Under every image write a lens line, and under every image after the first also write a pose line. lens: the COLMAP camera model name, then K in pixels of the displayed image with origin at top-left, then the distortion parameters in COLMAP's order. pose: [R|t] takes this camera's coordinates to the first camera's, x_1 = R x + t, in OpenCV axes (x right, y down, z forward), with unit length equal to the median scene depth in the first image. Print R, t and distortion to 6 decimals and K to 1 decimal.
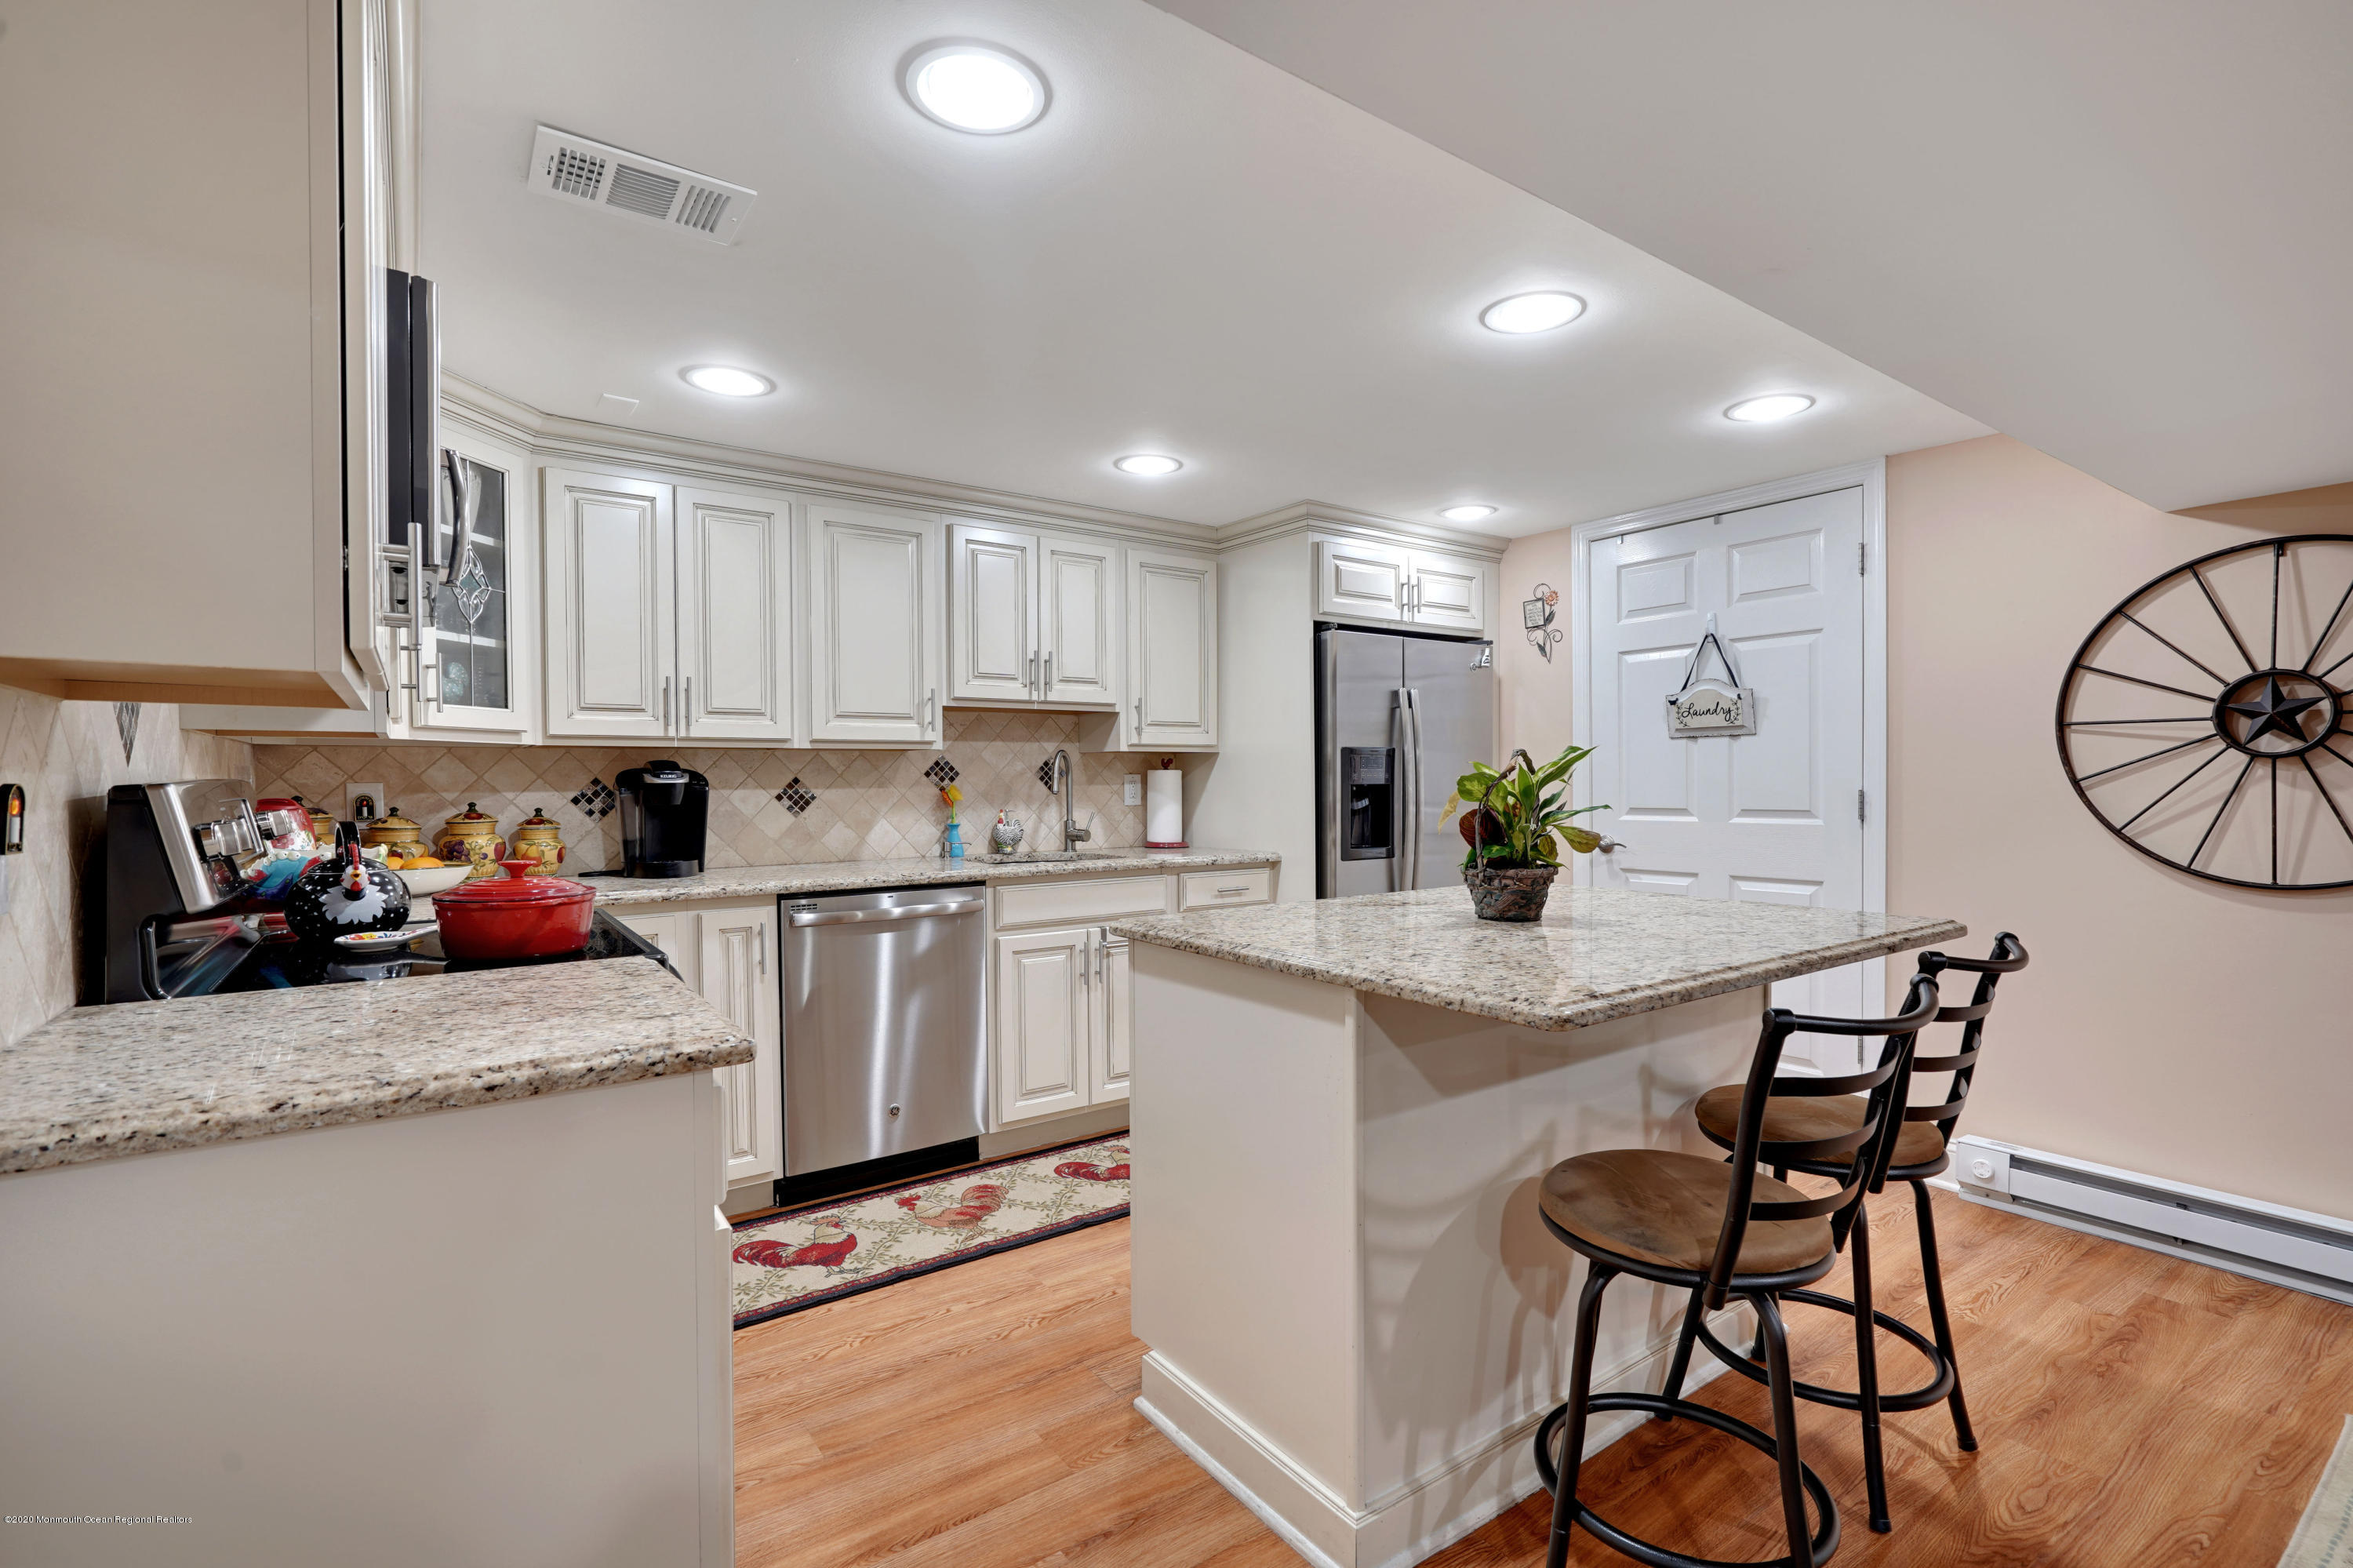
lens RADIAL K [[1065.3, 0, 1172.4], [0, 1065.3, 791.4], [0, 0, 1]] dist [-0.004711, 0.002970]
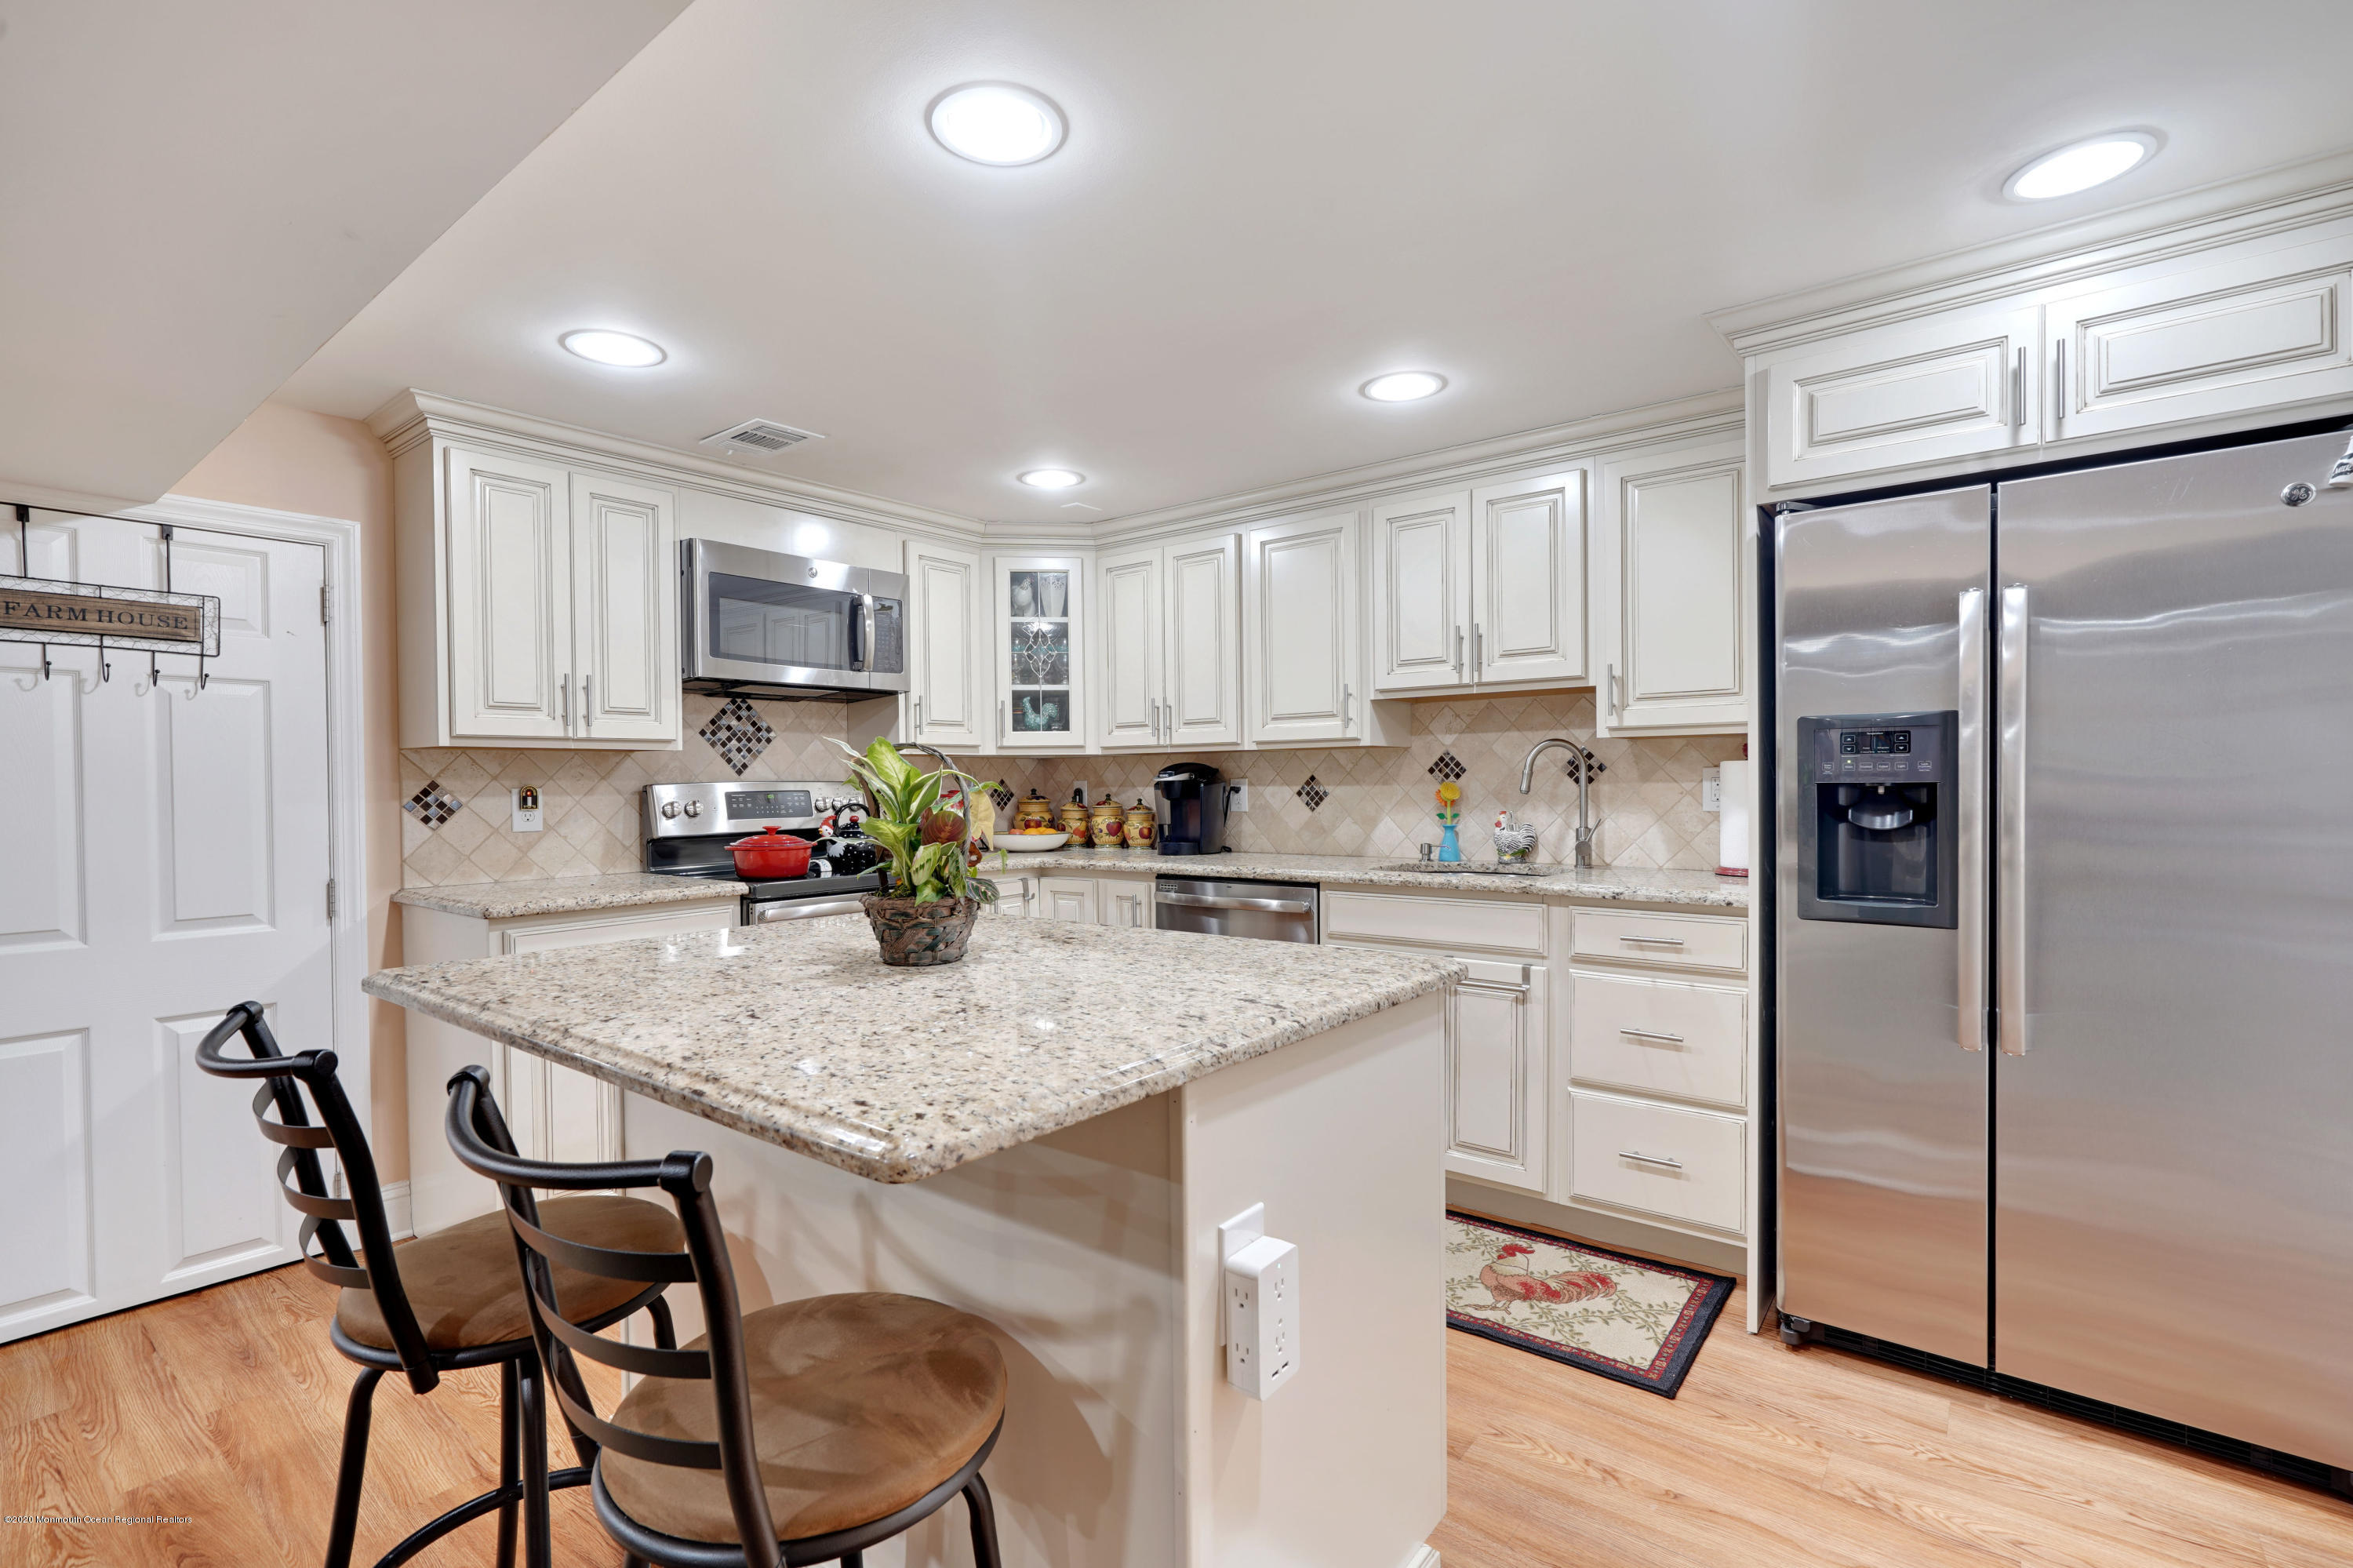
lens RADIAL K [[1065.3, 0, 1177.0], [0, 1065.3, 782.4], [0, 0, 1]] dist [-0.004711, 0.002970]
pose [[0.280191, 0.003655, -0.959937, 0.716741], [-0.004100, 0.999988, 0.002611, -0.008840], [0.959936, 0.003204, 0.280202, 0.620497]]
